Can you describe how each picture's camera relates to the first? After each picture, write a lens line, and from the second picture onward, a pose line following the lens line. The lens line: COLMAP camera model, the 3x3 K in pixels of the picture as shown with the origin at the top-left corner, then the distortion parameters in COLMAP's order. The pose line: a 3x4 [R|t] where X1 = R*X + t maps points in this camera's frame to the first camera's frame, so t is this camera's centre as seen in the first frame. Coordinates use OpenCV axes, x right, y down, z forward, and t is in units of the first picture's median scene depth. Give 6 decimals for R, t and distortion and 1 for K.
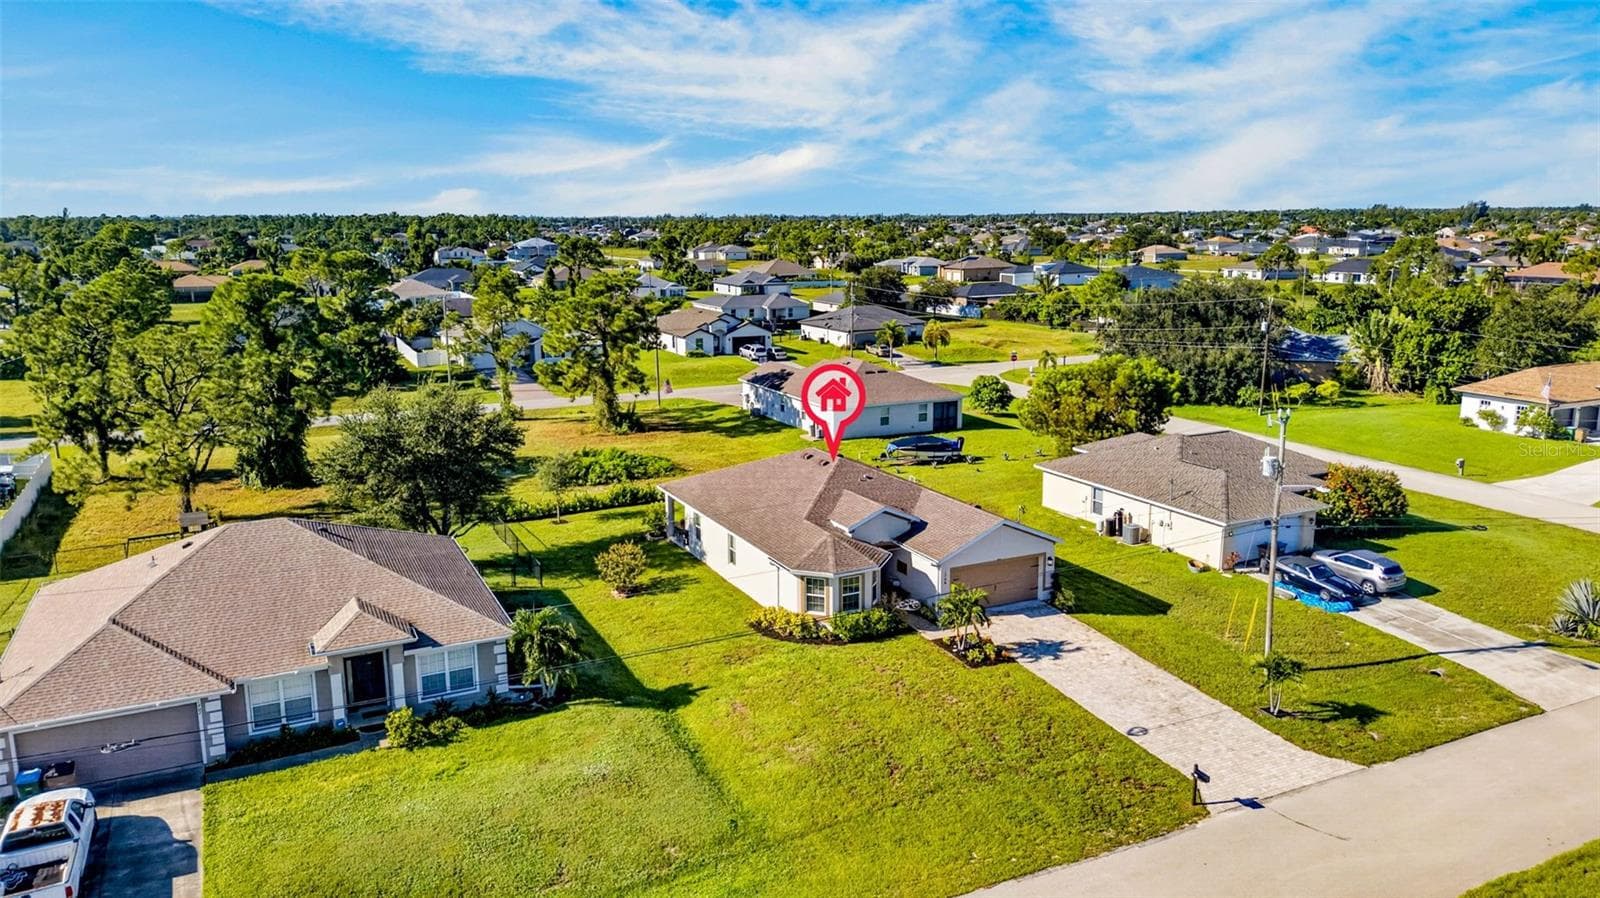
lens RADIAL K [[1132.0, 0, 800.0], [0, 1132.0, 449.0], [0, 0, 1]] dist [0.081788, -0.080302]
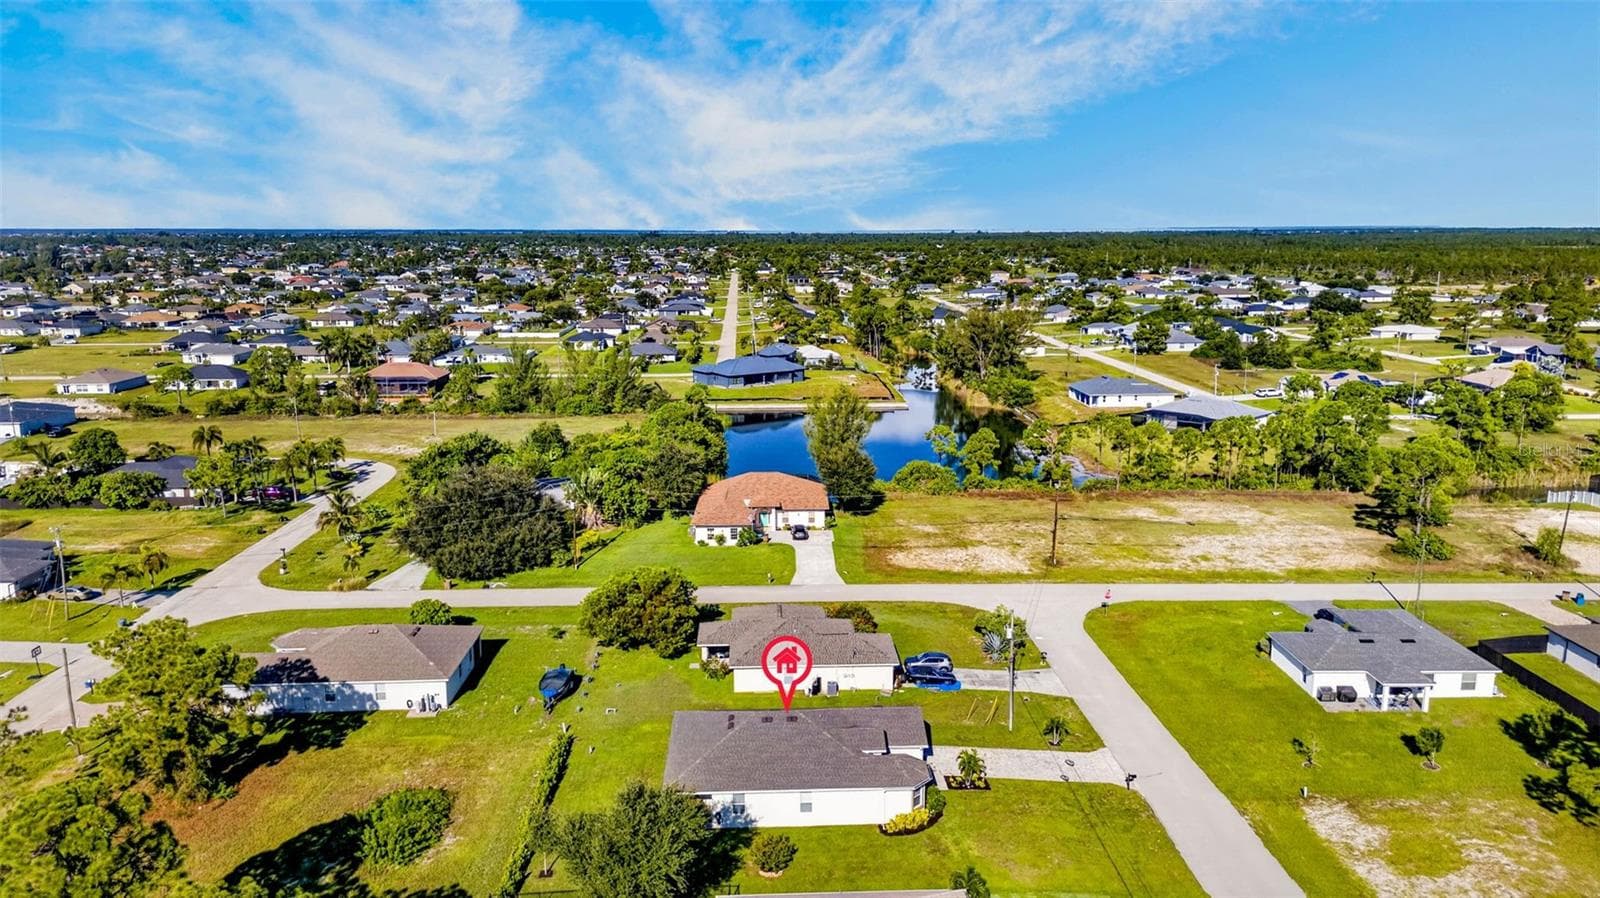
lens RADIAL K [[1132.0, 0, 800.0], [0, 1132.0, 449.0], [0, 0, 1]] dist [0.081788, -0.080302]
pose [[0.406667, -0.173824, 0.896888, -1.444158], [0.187676, 0.976689, 0.104194, -0.562153], [-0.894092, 0.125952, 0.429809, 0.388975]]
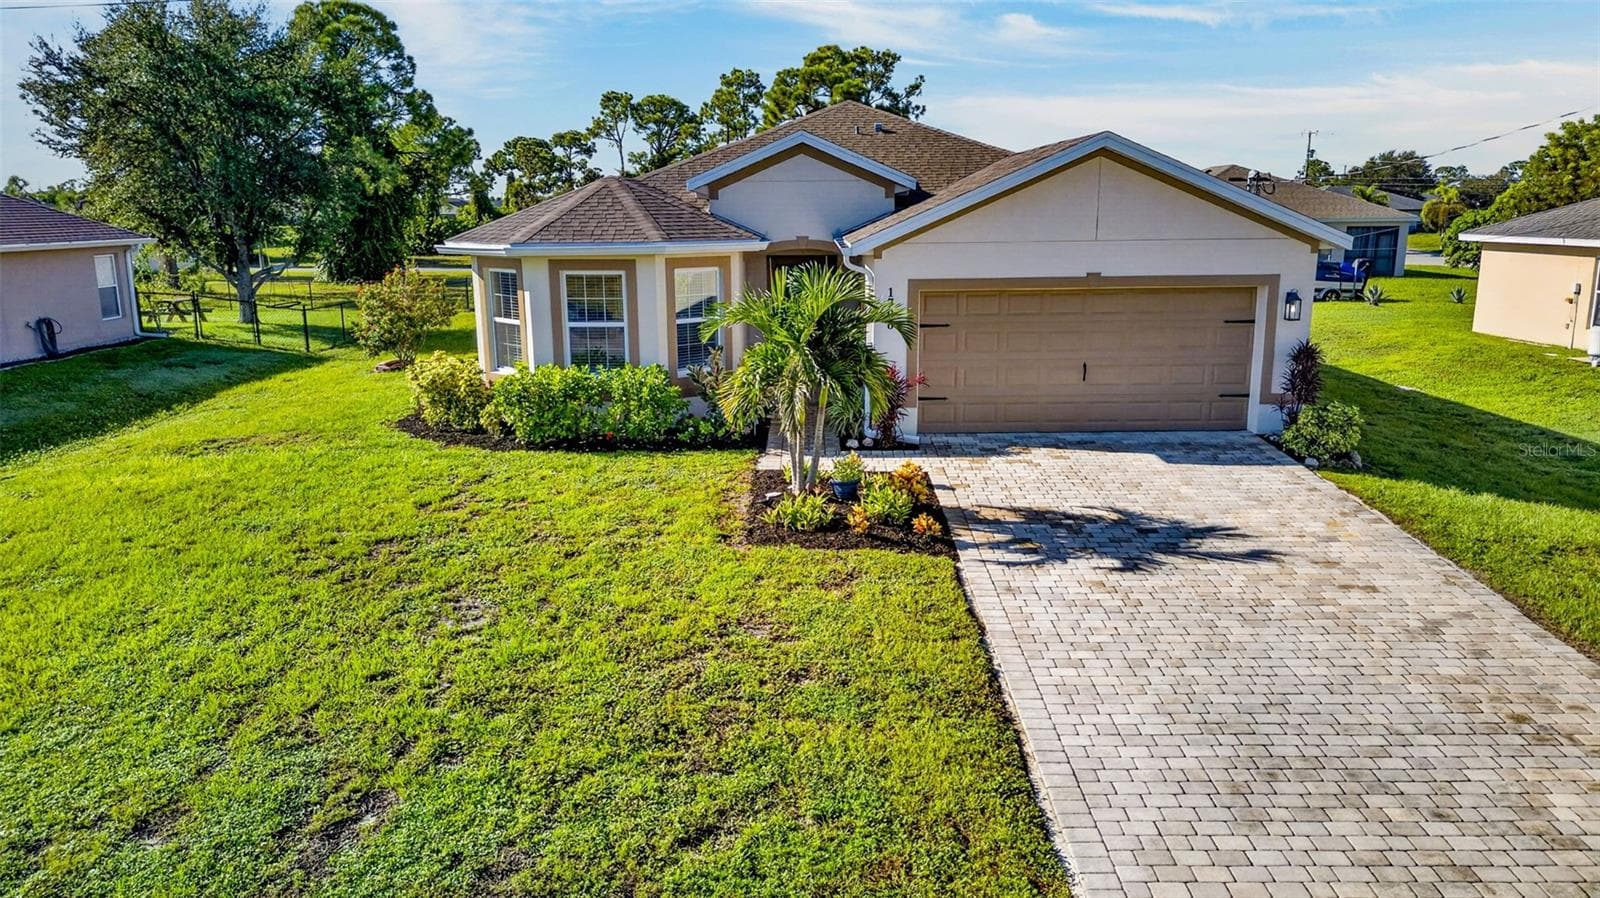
lens RADIAL K [[1132.0, 0, 800.0], [0, 1132.0, 449.0], [0, 0, 1]] dist [0.081788, -0.080302]
pose [[0.901890, 0.089320, -0.422630, 0.259726], [-0.075774, 0.995931, 0.048783, 0.146607], [0.425268, -0.011973, 0.904988, 0.718206]]
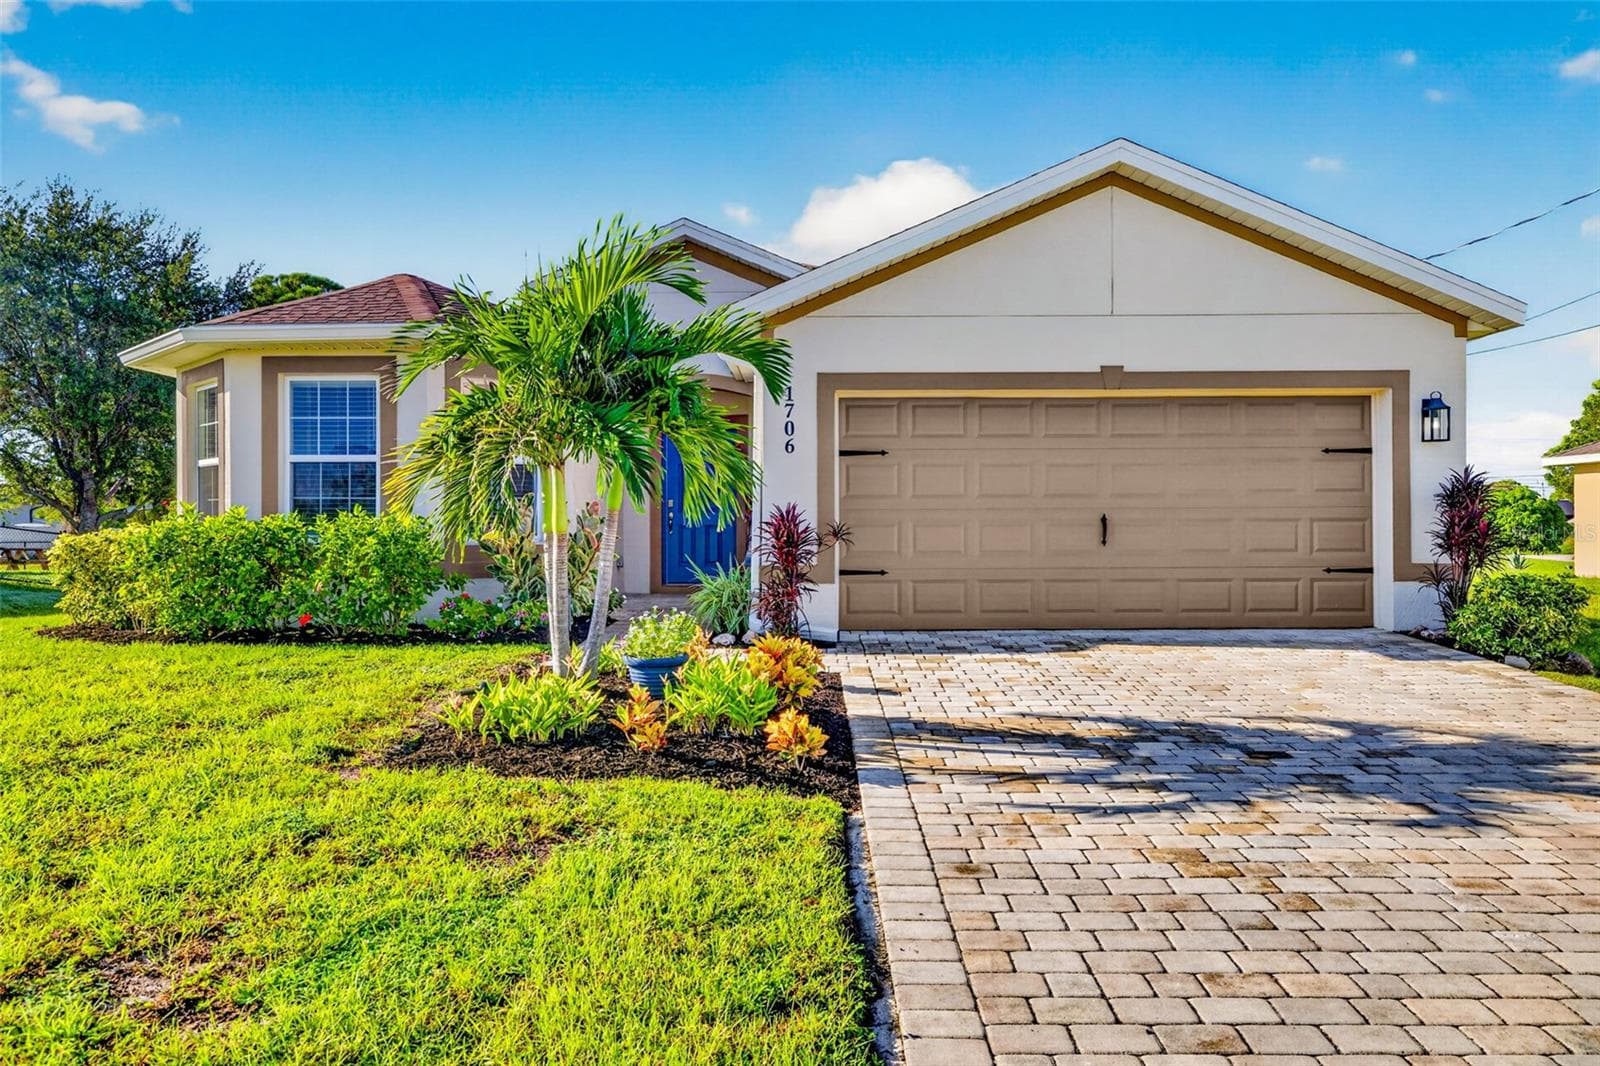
lens RADIAL K [[1088.7, 0, 800.0], [0, 1088.7, 533.0], [0, 0, 1]] dist [0.008041, 0.002760]
pose [[0.896084, -0.005202, -0.443854, 0.228605], [-0.078874, 0.982153, -0.170747, 0.173757], [0.436821, 0.188013, 0.879681, 0.863411]]
